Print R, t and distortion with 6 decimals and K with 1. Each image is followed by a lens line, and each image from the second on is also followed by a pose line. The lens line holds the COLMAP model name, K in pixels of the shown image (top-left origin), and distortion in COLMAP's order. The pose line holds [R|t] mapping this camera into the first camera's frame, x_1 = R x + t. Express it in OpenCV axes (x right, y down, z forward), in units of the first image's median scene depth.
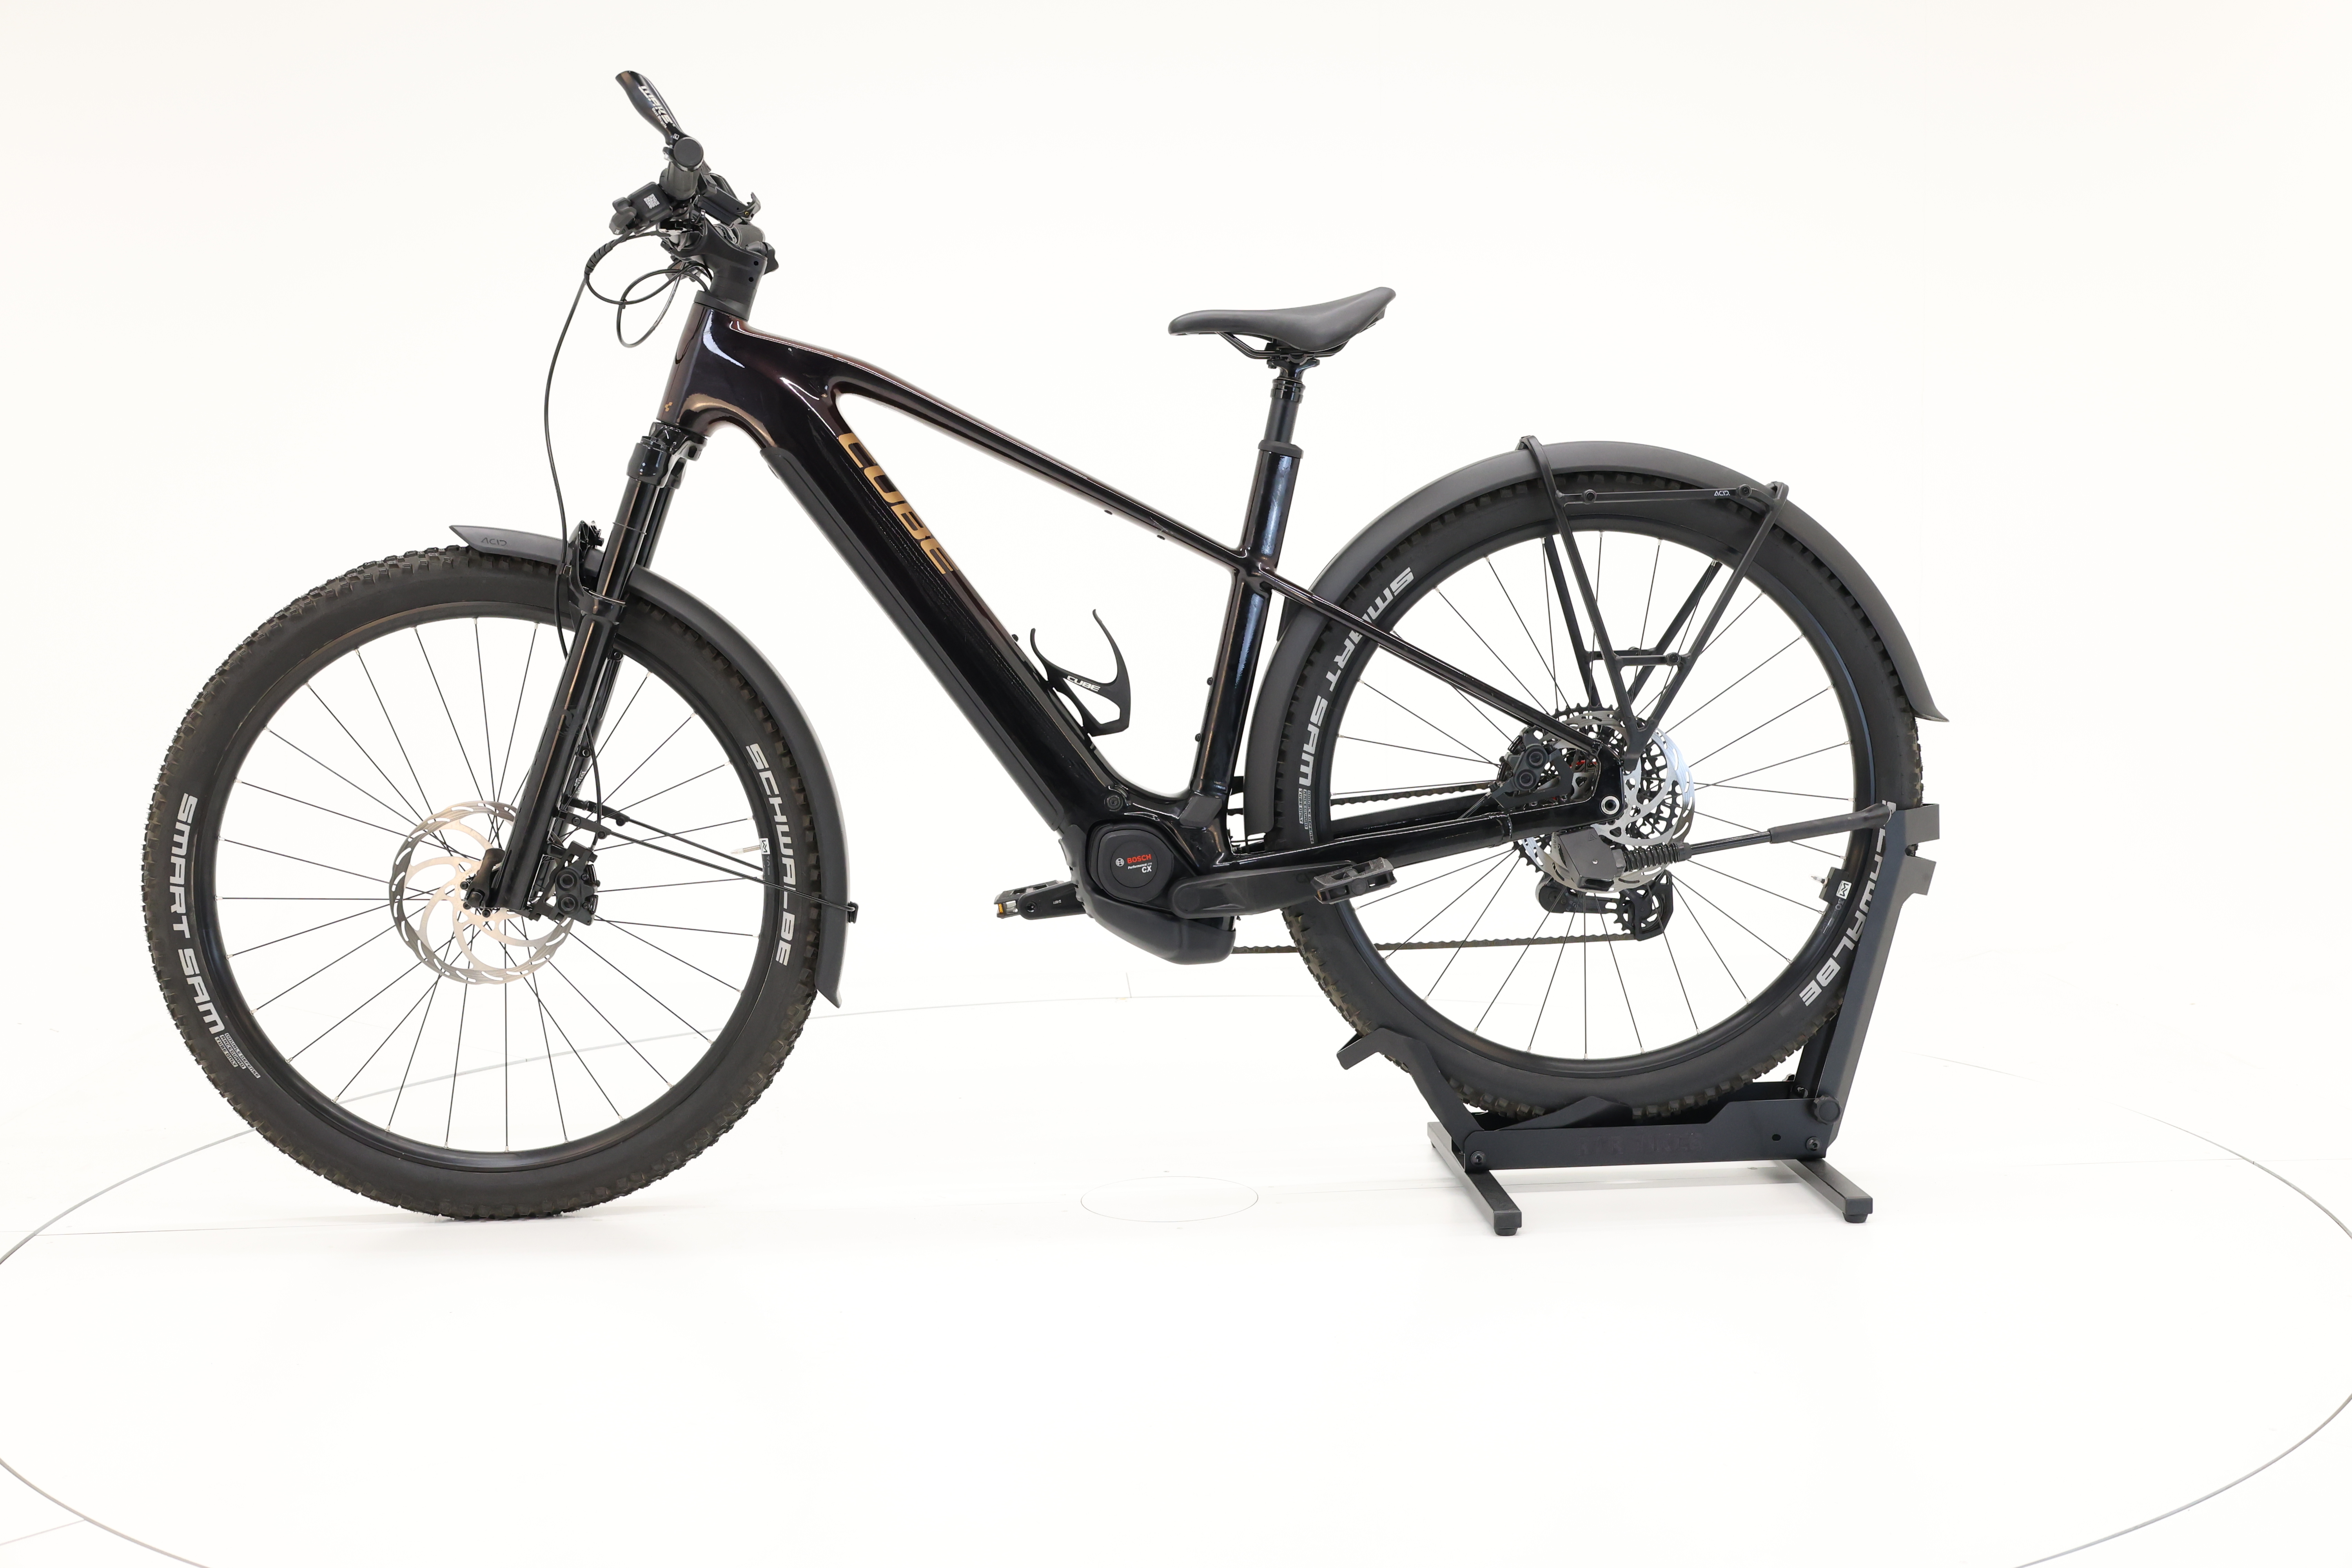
lens RADIAL K [[2653.5, 0, 1191.8], [0, 2653.5, 784.1], [0, 0, 1]] dist [-0.000870, 0.000000]
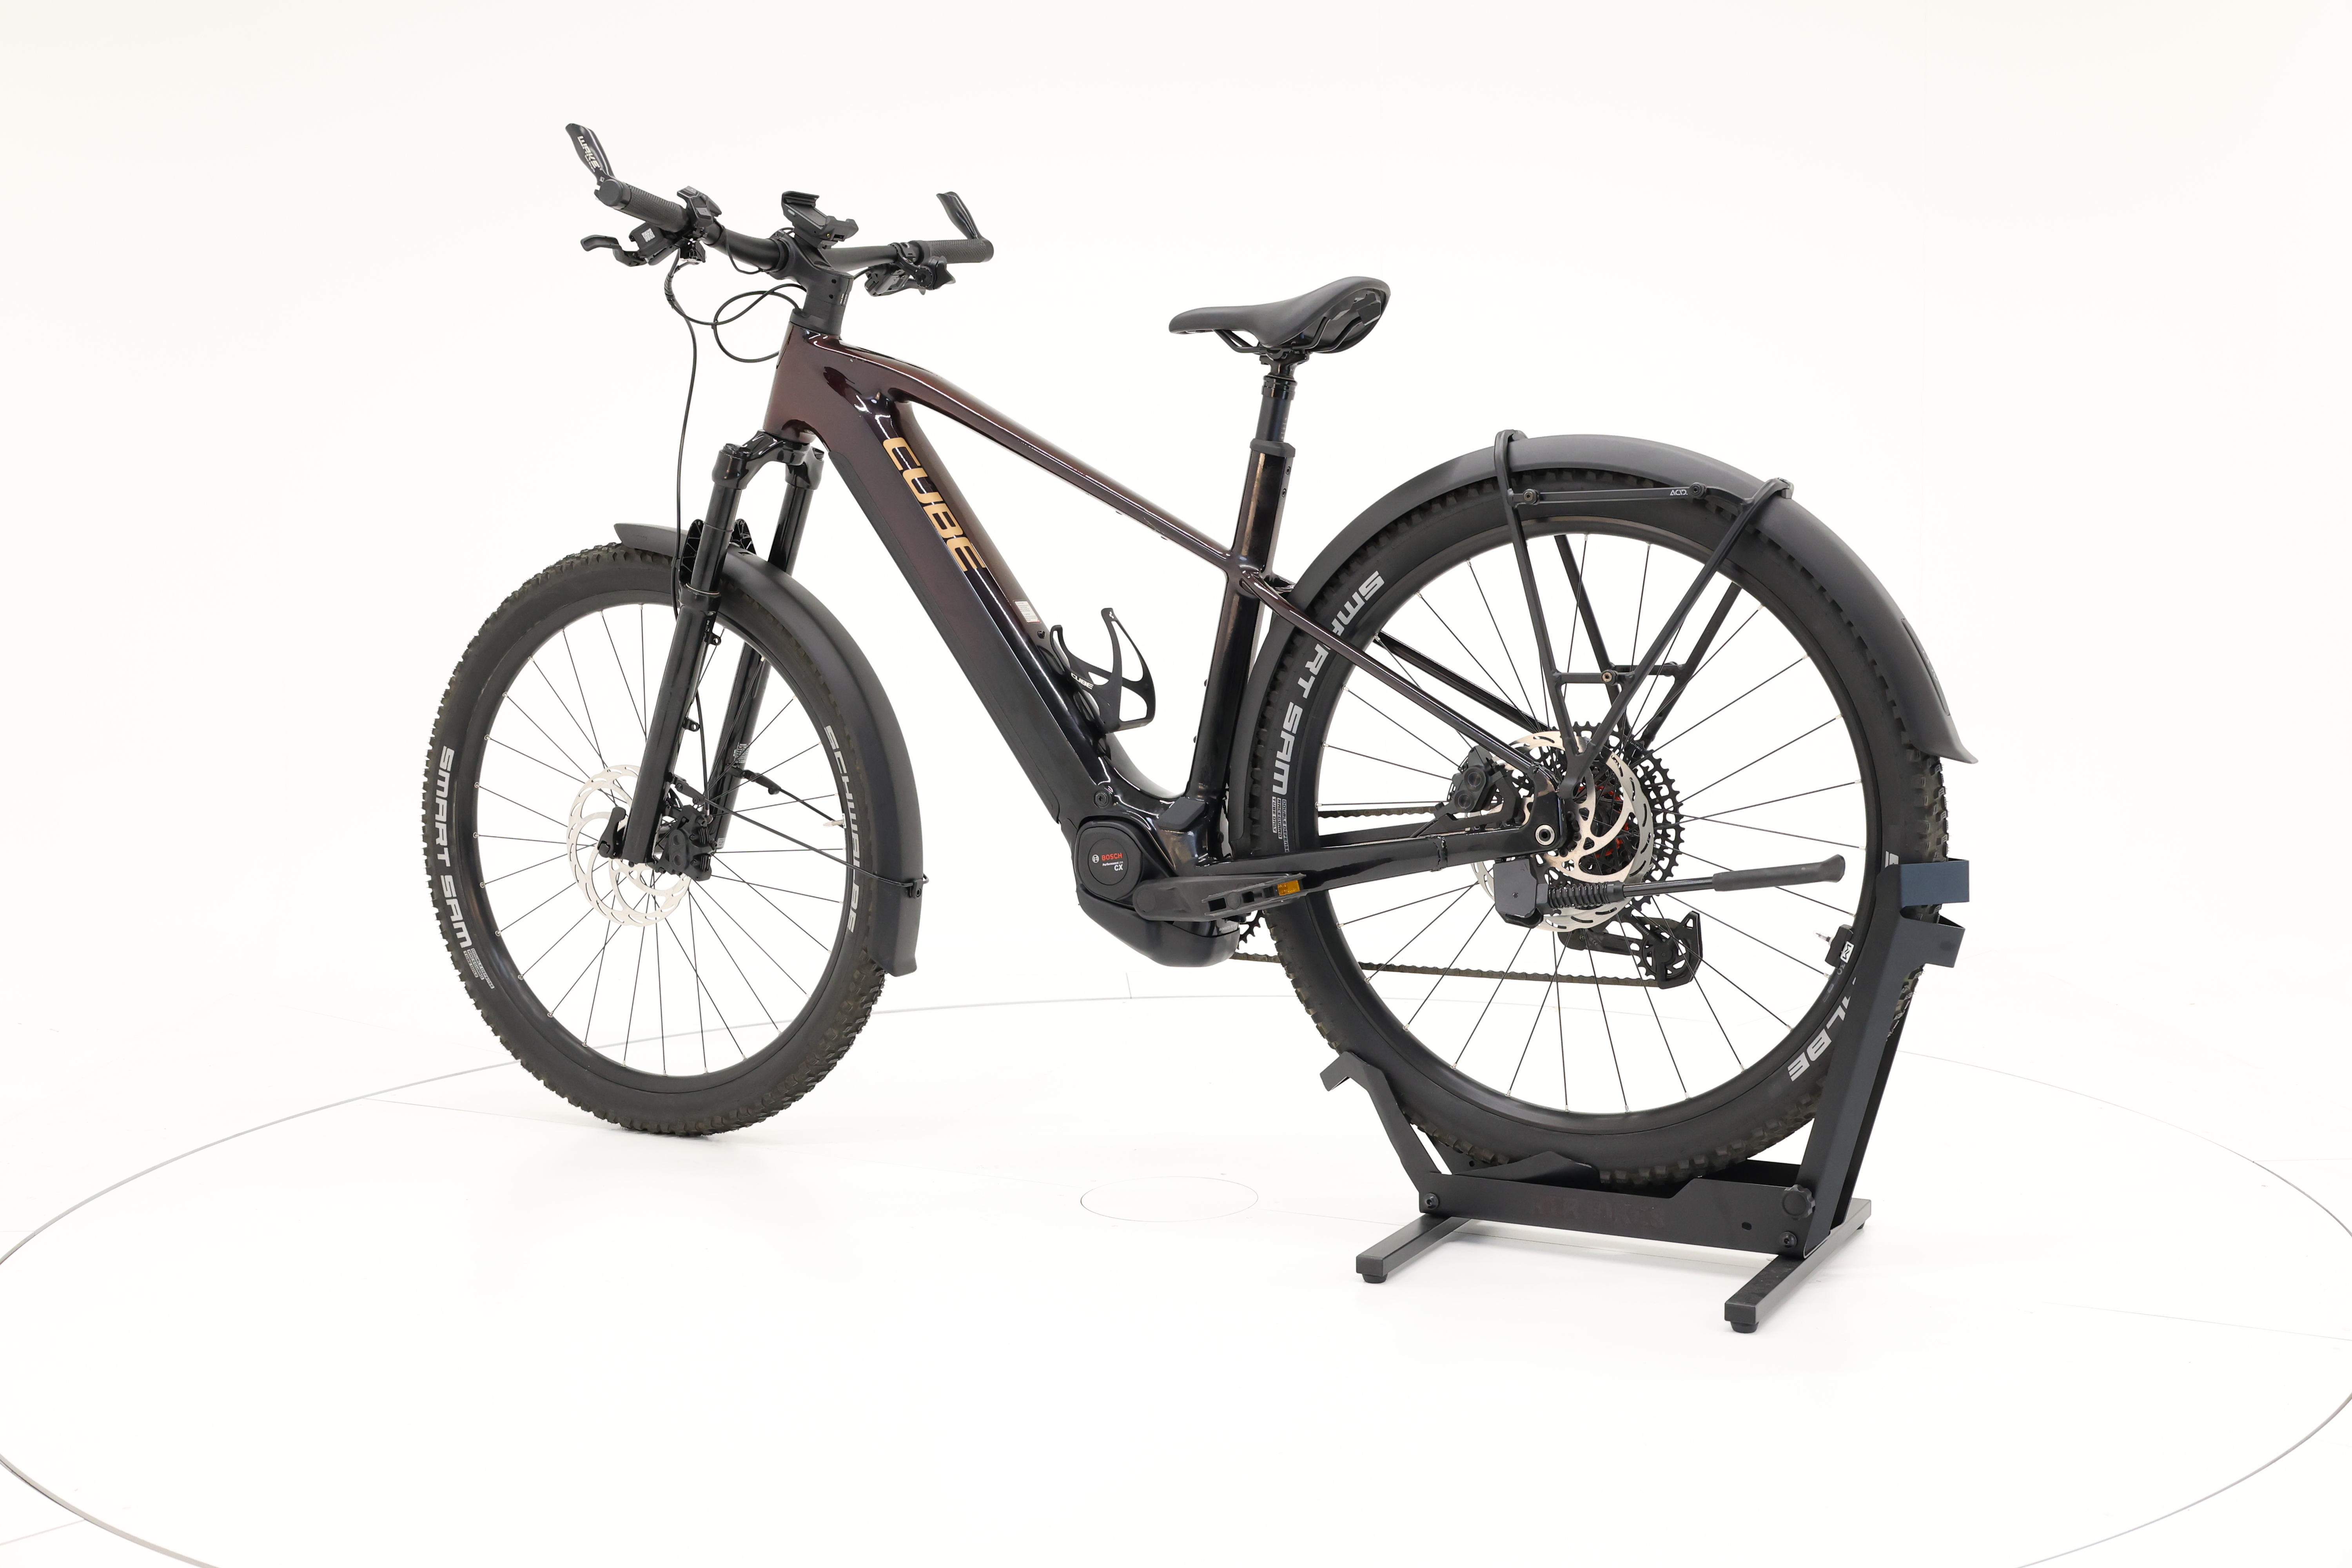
lens RADIAL K [[2653.5, 0, 1185.1], [0, 2653.5, 783.8], [0, 0, 1]] dist [-0.000870, 0.000000]
pose [[0.844145, 0.056470, -0.533132, 0.533384], [-0.049350, 0.998400, 0.027612, -0.028473], [0.533838, 0.003002, 0.845581, 0.160663]]
